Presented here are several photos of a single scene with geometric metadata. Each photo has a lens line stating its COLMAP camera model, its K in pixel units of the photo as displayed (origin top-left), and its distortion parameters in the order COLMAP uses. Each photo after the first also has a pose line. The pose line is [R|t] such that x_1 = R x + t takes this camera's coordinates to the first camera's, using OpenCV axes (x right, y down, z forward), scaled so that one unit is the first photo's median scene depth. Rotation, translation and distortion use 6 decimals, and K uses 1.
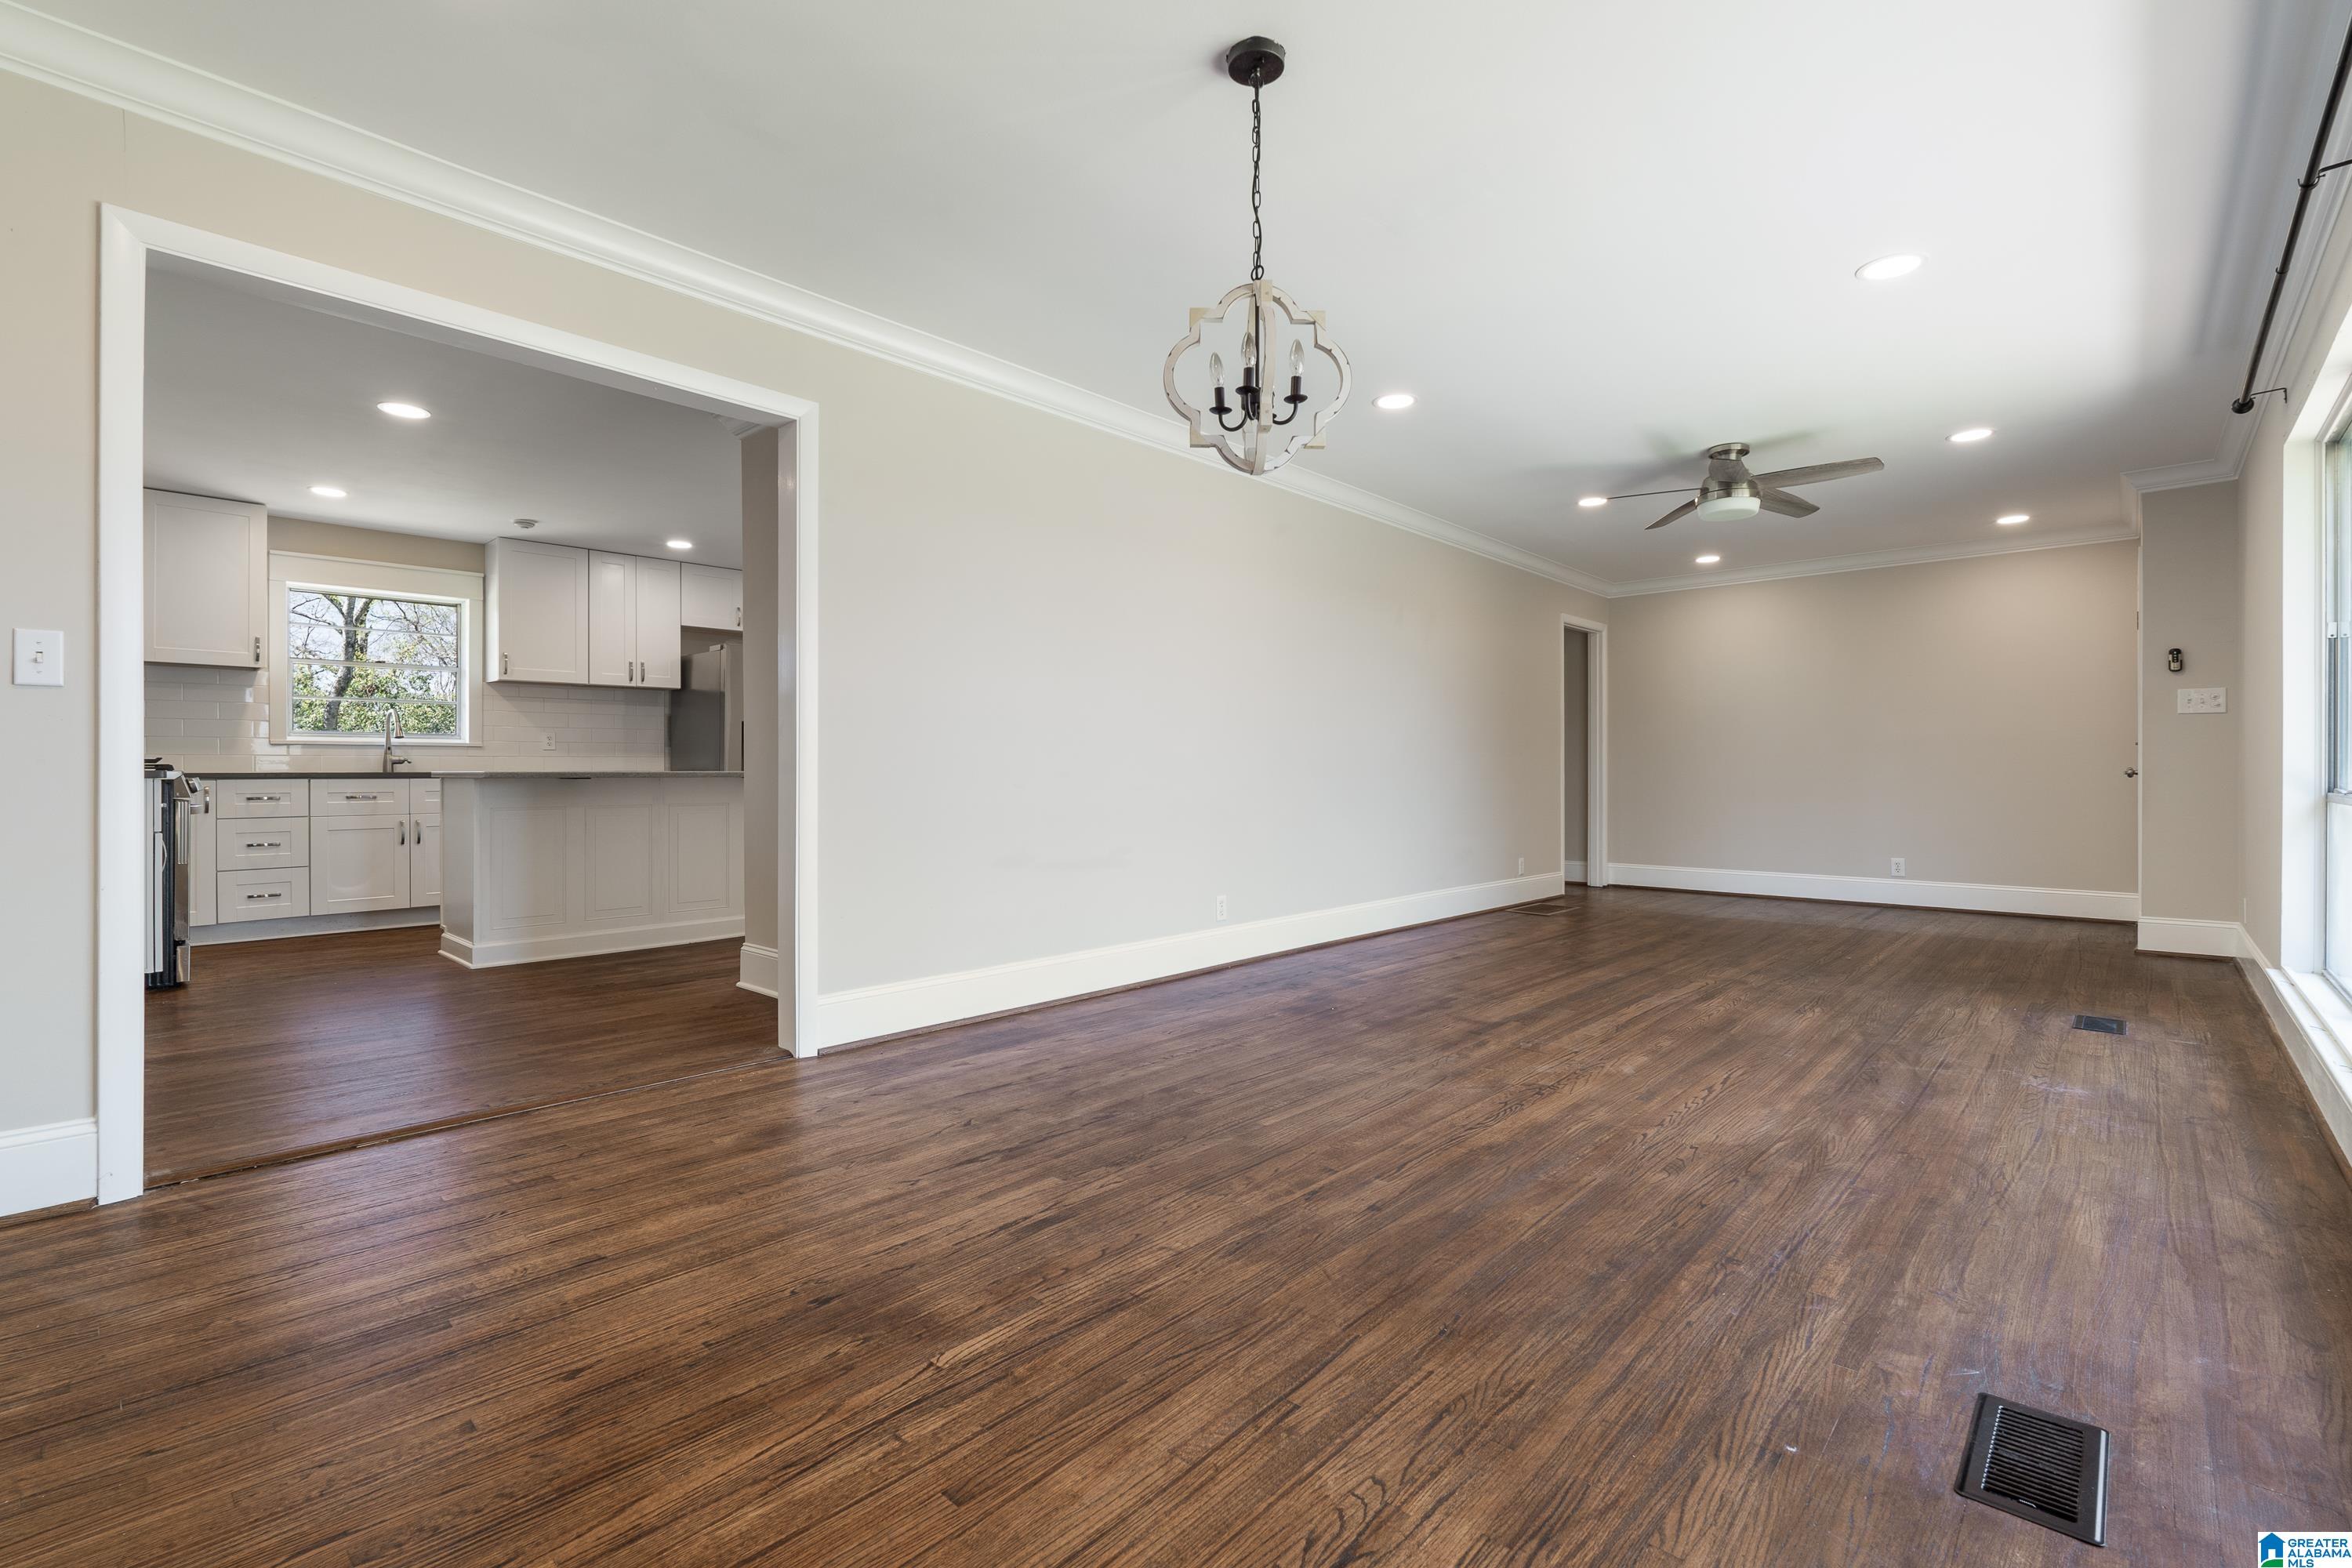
lens RADIAL K [[1056.5, 0, 1176.2], [0, 1056.5, 776.6], [0, 0, 1]] dist [-0.002523, -0.000289]
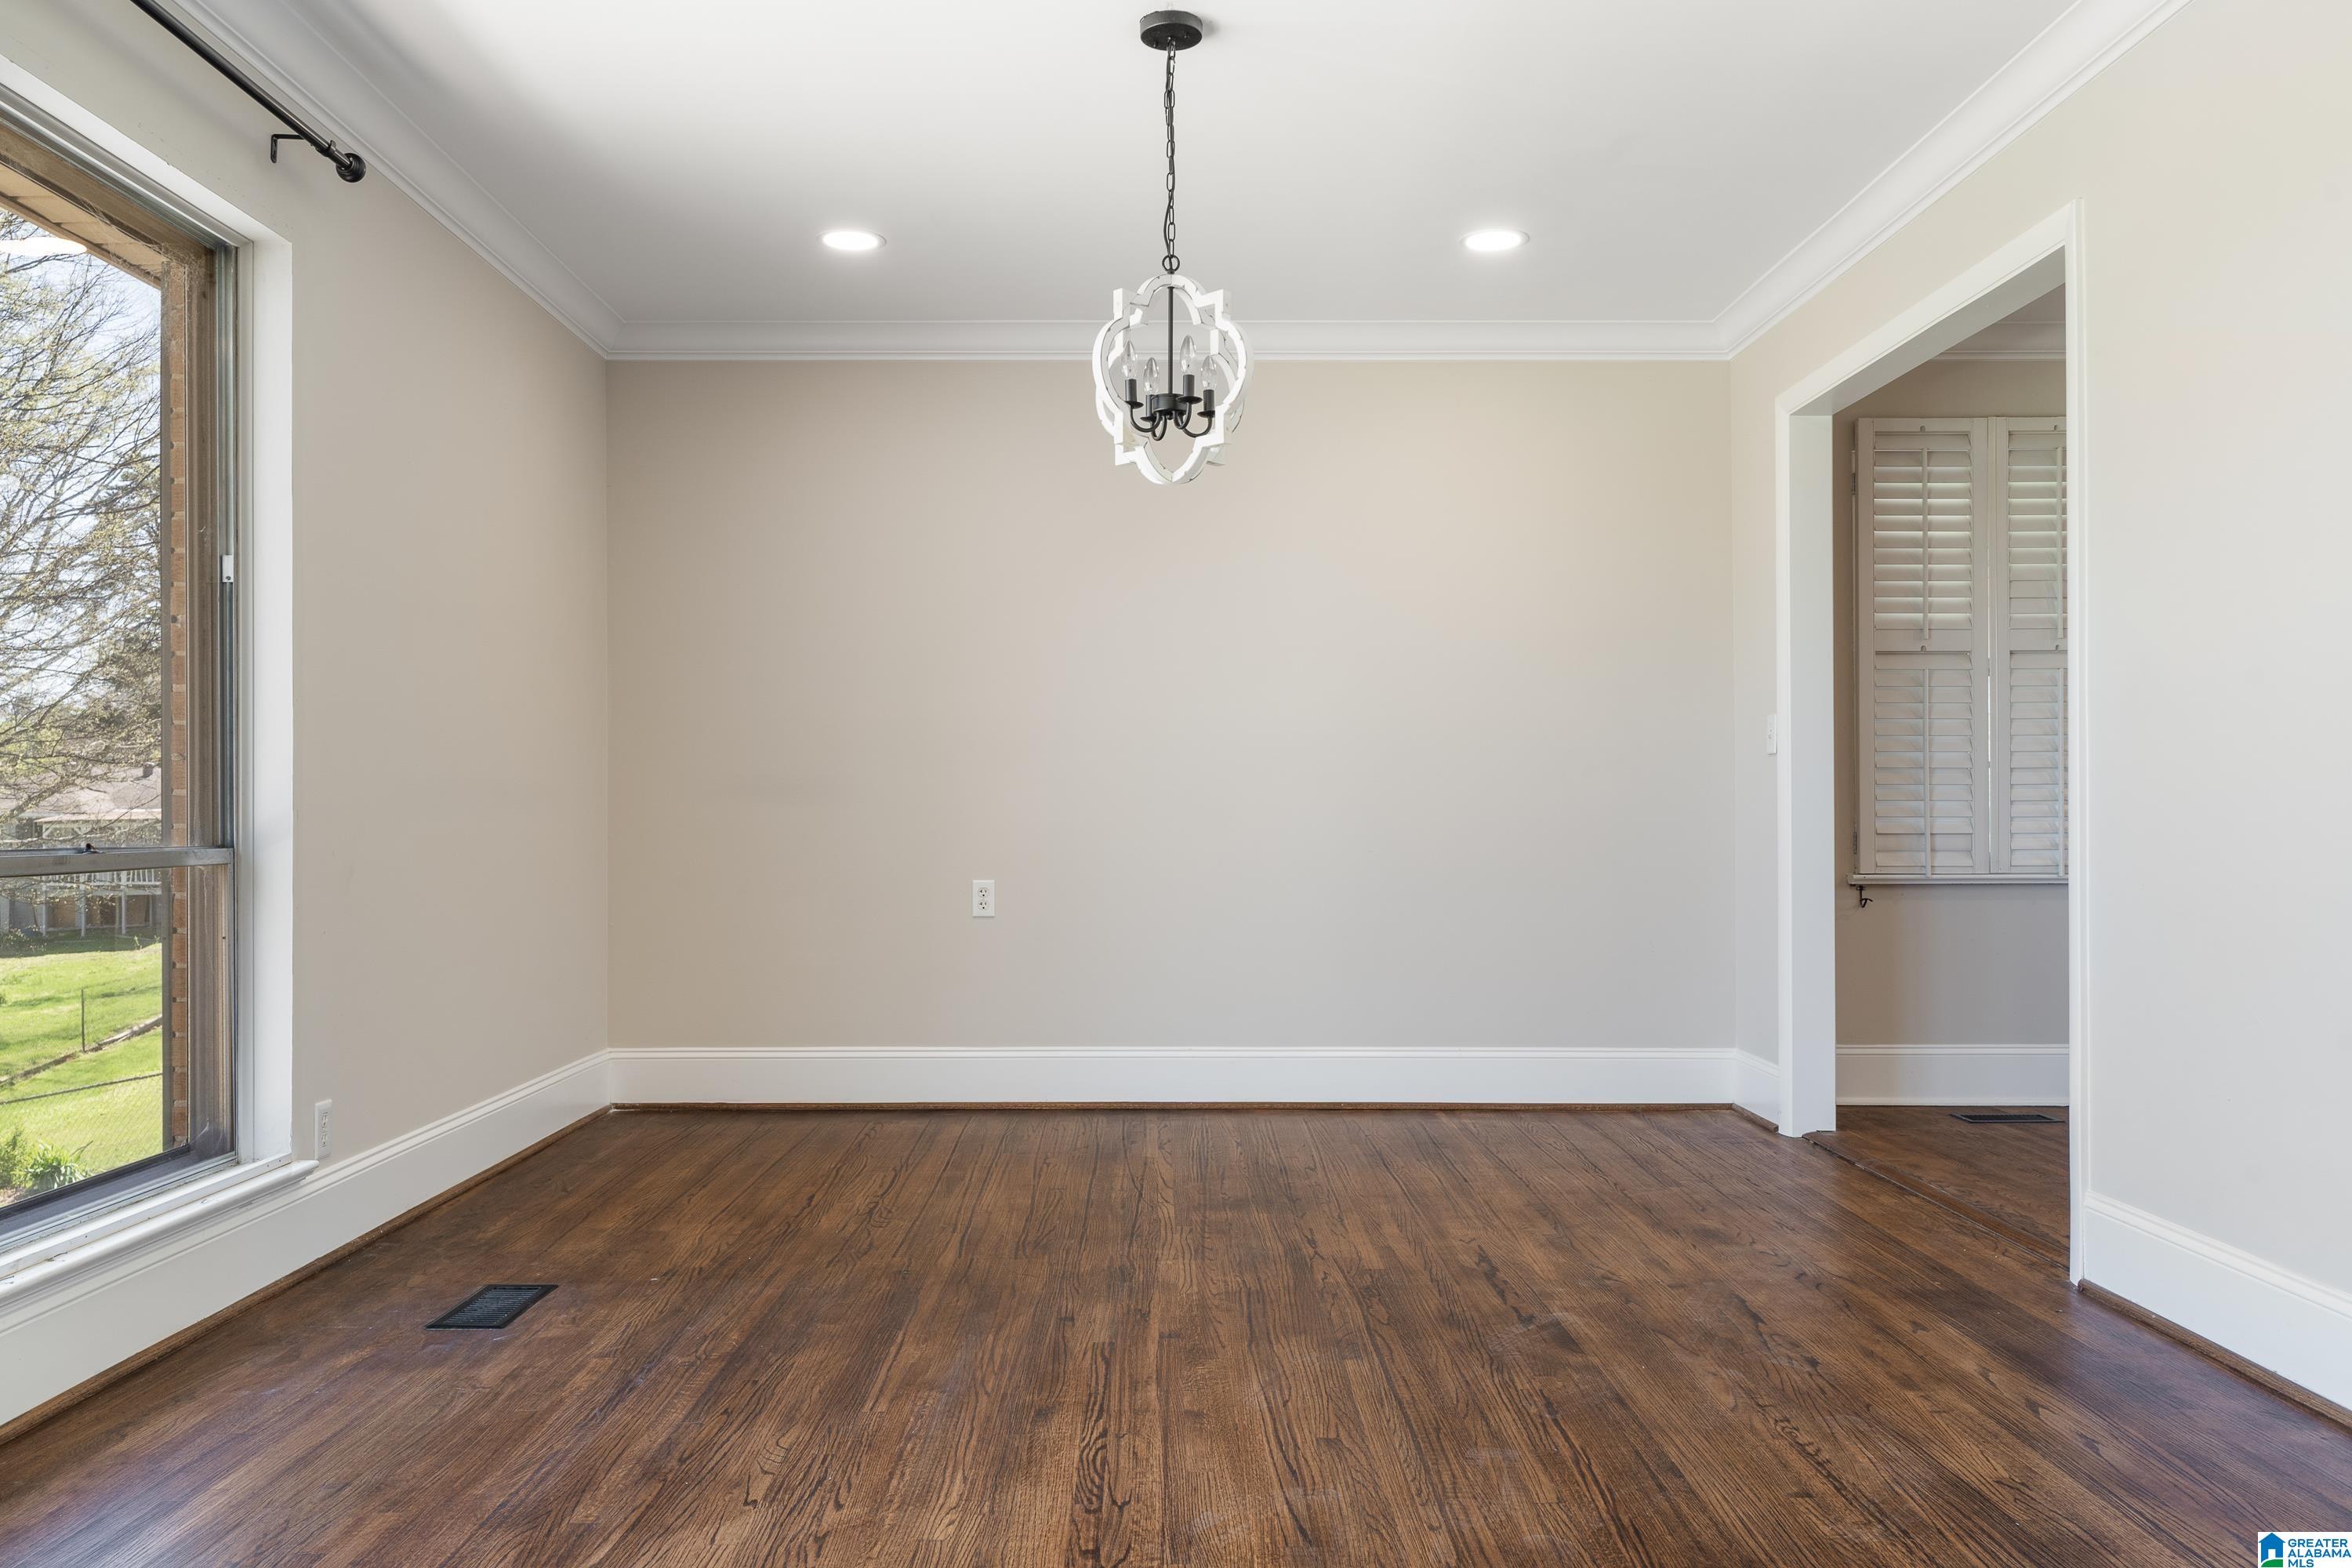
lens RADIAL K [[1761.2, 0, 1172.5], [0, 1761.2, 789.6], [0, 0, 1]] dist [-0.005311, 0.004283]
pose [[-0.734644, -0.010903, -0.678365, 1.008554], [-0.002336, 0.999906, -0.013541, -0.007421], [0.678449, -0.008363, -0.734600, 1.928101]]
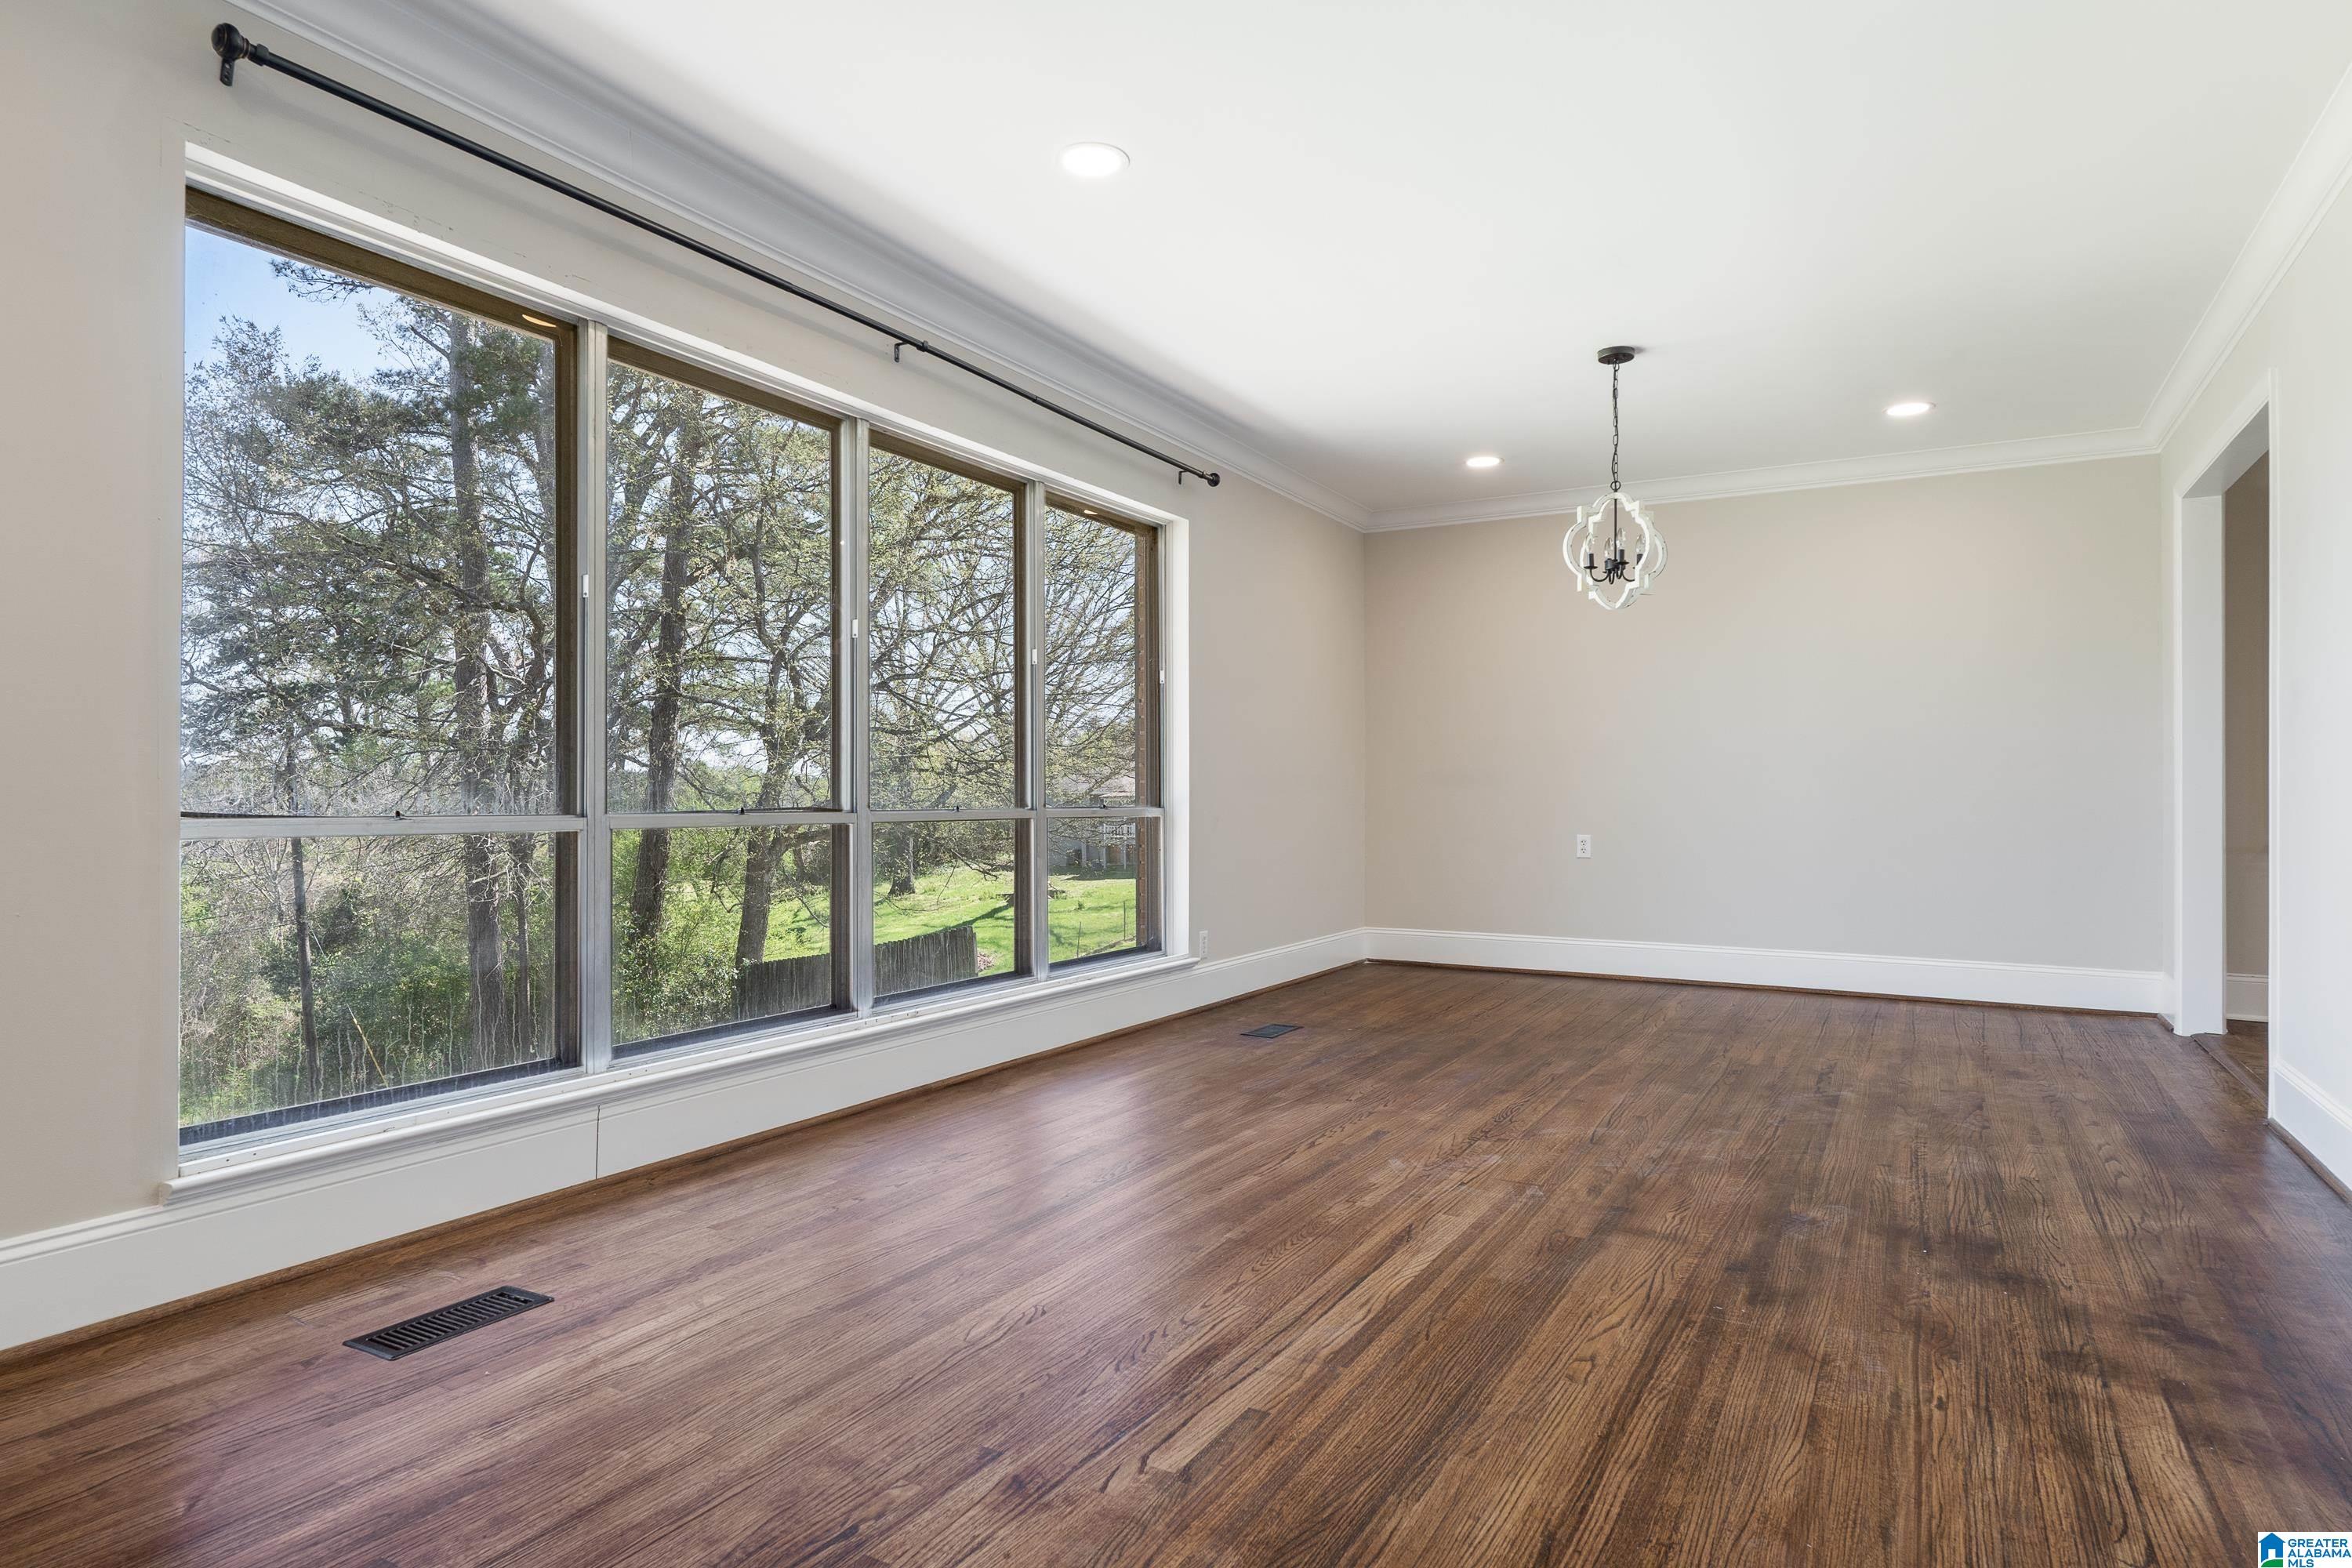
lens RADIAL K [[1331.8, 0, 1167.0], [0, 1331.8, 785.8], [0, 0, 1]] dist [0.006618, 0.000870]
pose [[-0.975582, -0.006520, -0.219541, 1.100290], [-0.005834, 0.999976, -0.003773, -0.007606], [0.219560, -0.002400, -0.975596, 2.610405]]
